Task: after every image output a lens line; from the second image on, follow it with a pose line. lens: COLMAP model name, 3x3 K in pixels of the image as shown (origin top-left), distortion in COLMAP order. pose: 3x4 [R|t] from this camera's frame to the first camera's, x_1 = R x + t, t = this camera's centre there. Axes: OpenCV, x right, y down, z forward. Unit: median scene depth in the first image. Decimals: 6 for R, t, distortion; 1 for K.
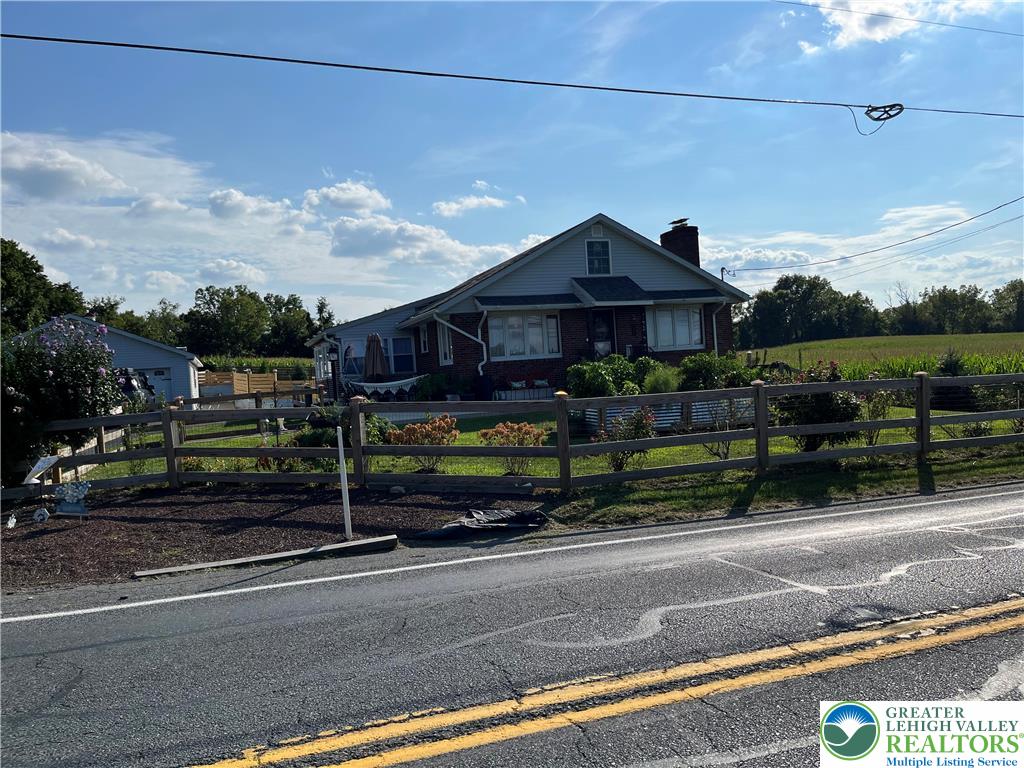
lens RADIAL K [[773.8, 0, 510.8], [0, 773.8, 384.1], [0, 0, 1]] dist [0.007292, 0.001355]
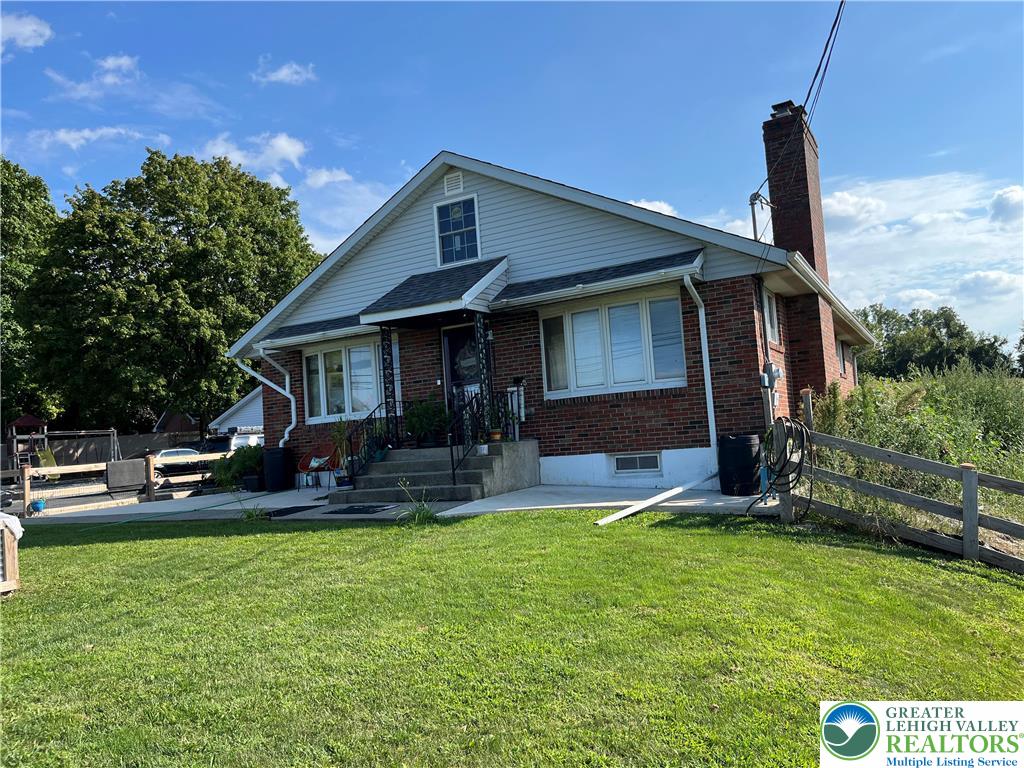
lens RADIAL K [[773.8, 0, 511.1], [0, 773.8, 384.3], [0, 0, 1]] dist [0.007292, 0.001355]
pose [[0.666292, -0.037944, -0.744725, 0.543568], [0.014575, 0.999176, -0.037868, -0.033978], [0.745548, 0.014377, 0.666296, 0.665716]]
